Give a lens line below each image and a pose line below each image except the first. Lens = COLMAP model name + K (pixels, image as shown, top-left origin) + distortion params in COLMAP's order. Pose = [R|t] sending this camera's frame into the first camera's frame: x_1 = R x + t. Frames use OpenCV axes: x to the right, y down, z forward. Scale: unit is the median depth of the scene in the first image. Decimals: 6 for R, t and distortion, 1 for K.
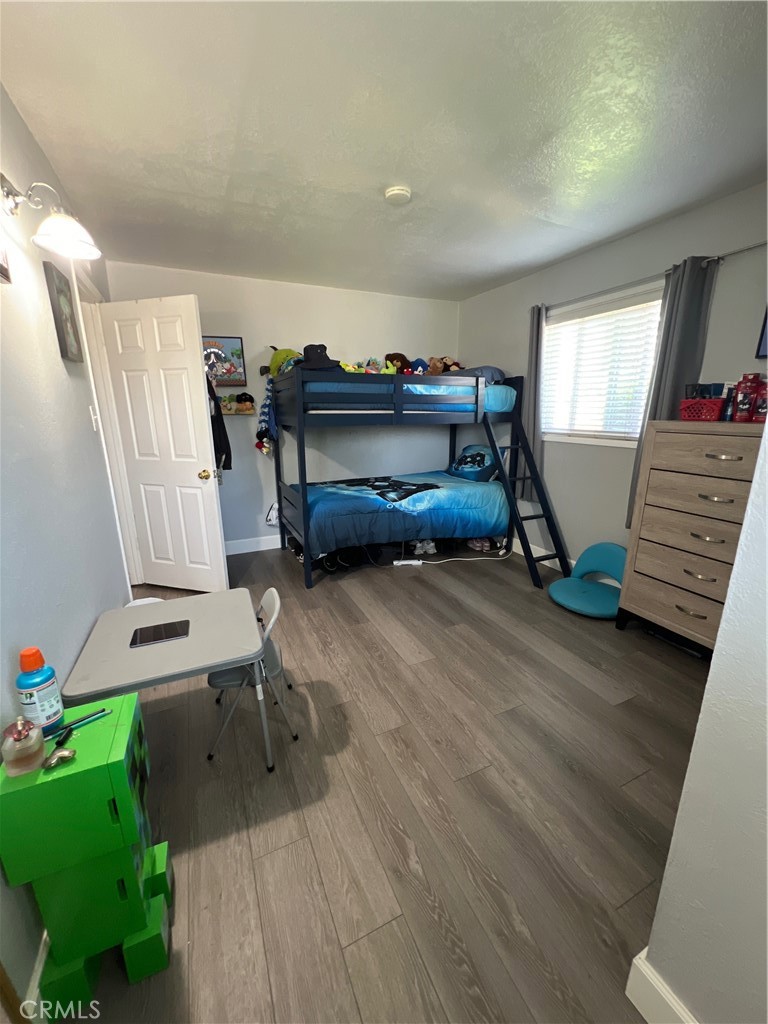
lens RADIAL K [[407.8, 0, 386.9], [0, 407.8, 514.9], [0, 0, 1]] dist [-0.002015, -0.000062]
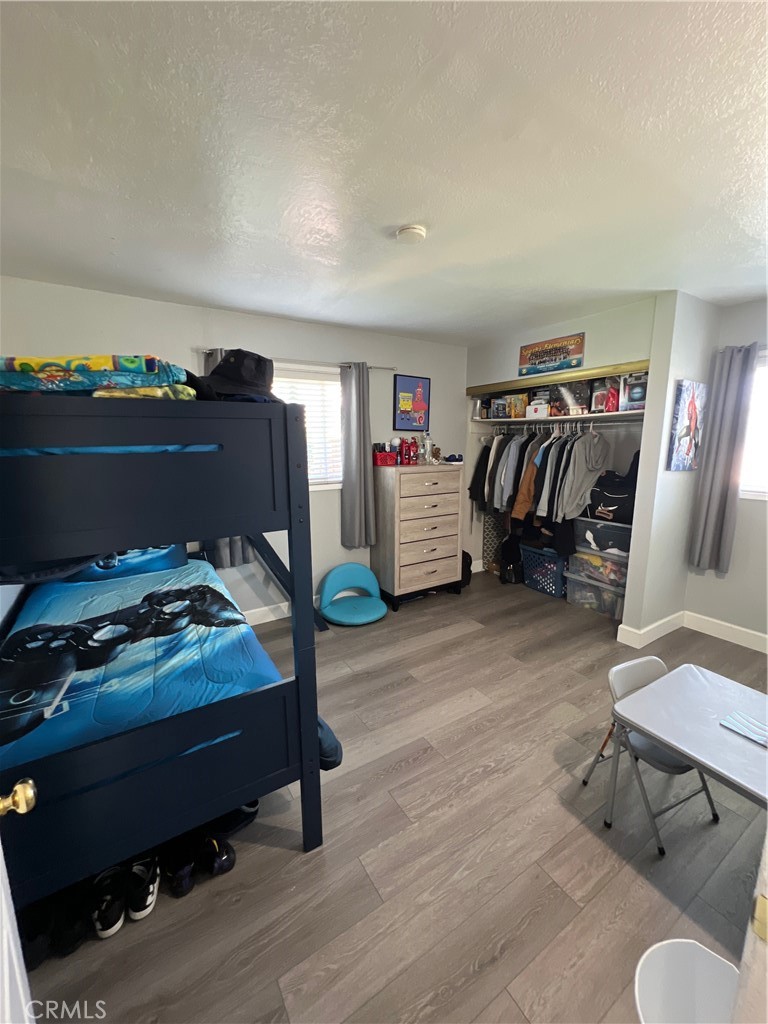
lens RADIAL K [[407.8, 0, 387.2], [0, 407.8, 510.5], [0, 0, 1]] dist [-0.002015, -0.000062]
pose [[-0.127026, -0.162806, 0.978447, -0.817824], [0.253593, 0.948324, 0.190716, -0.357257], [-0.958934, 0.272353, -0.079175, 1.134276]]
